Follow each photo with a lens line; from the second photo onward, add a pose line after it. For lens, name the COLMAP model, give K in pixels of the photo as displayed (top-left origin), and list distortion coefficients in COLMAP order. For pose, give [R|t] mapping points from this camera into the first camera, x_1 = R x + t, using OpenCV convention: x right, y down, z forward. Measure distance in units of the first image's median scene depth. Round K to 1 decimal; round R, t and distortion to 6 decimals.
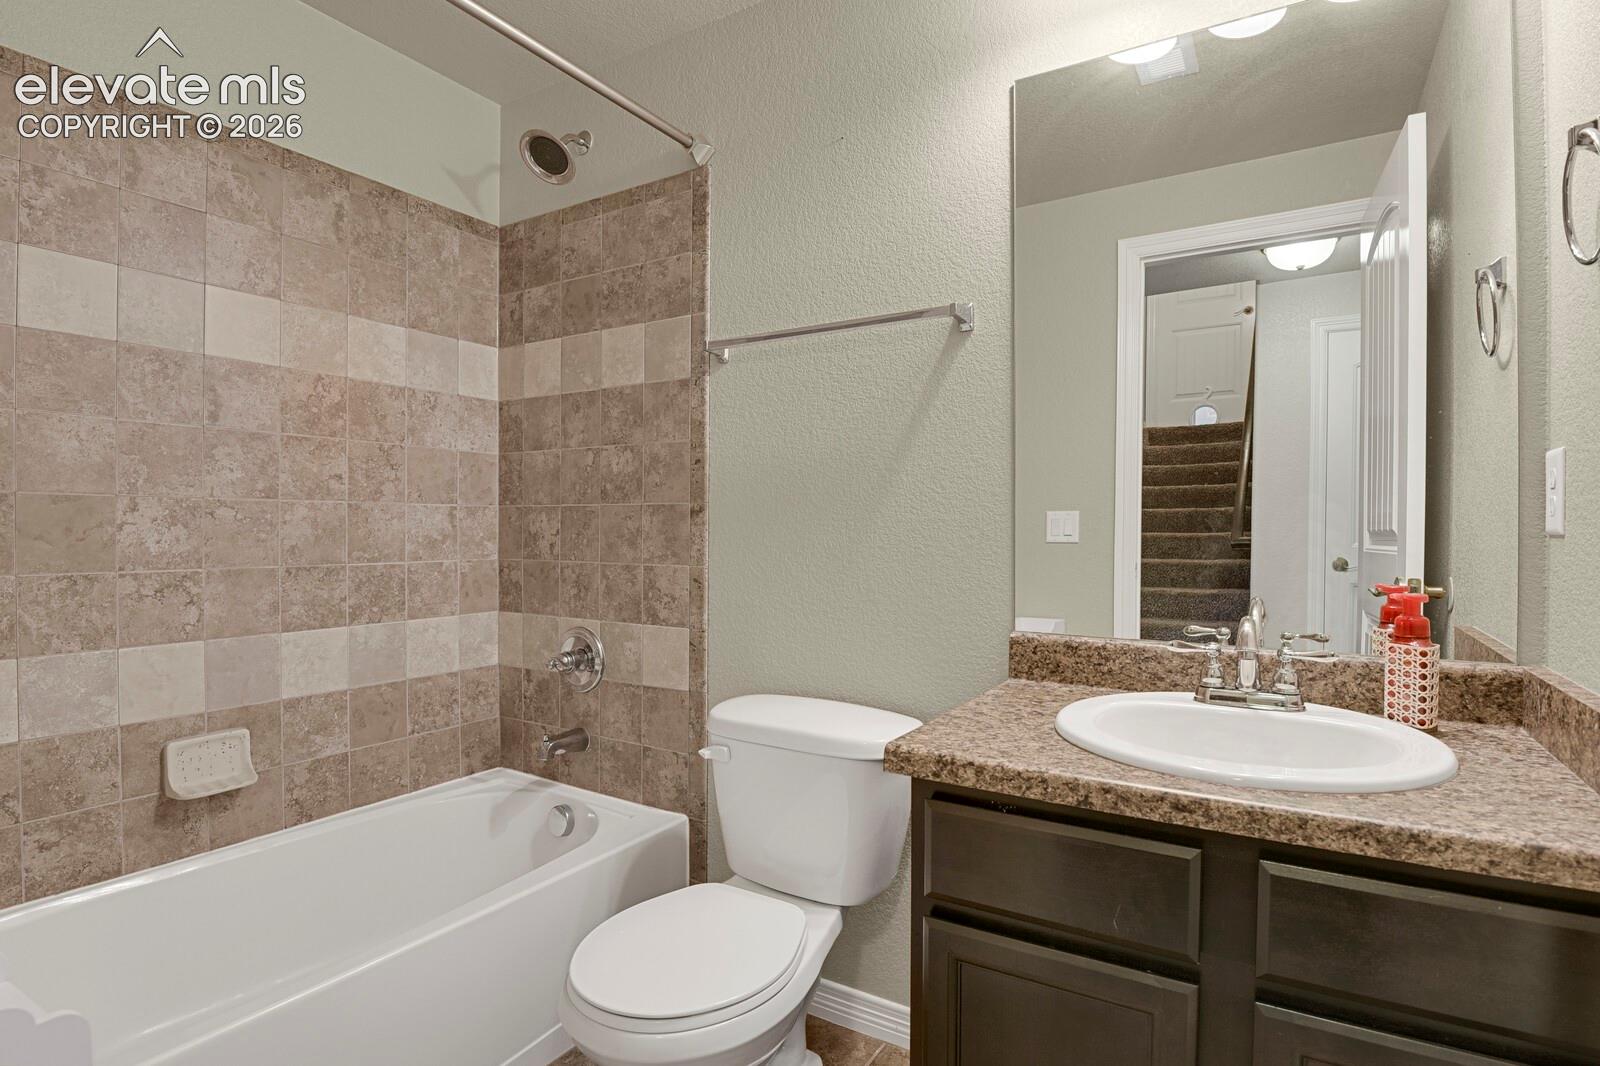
lens RADIAL K [[797.9, 0, 803.4], [0, 797.9, 532.5], [0, 0, 1]] dist [-0.024020, -0.003626]
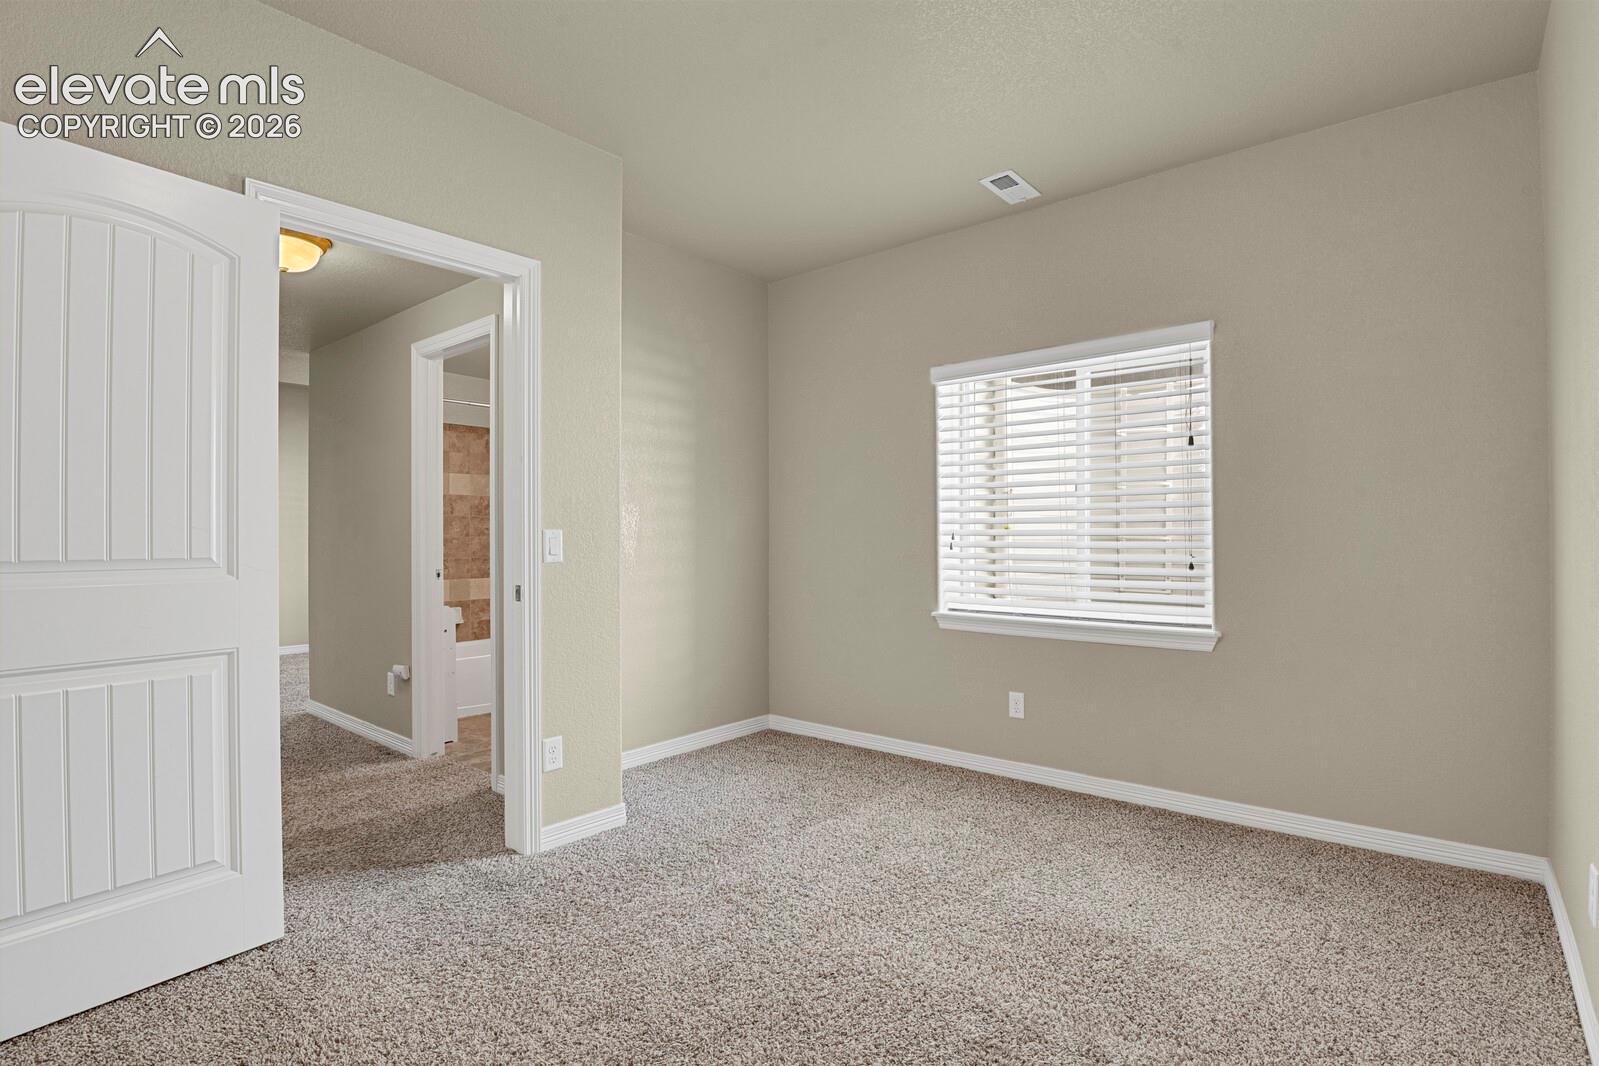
lens RADIAL K [[797.4, 0, 798.3], [0, 797.4, 533.8], [0, 0, 1]] dist [-0.024020, -0.003626]
pose [[0.989633, -0.004040, -0.143562, 1.207499], [0.003446, 0.999984, -0.004388, -0.038905], [0.143578, 0.003848, 0.989632, -2.160067]]
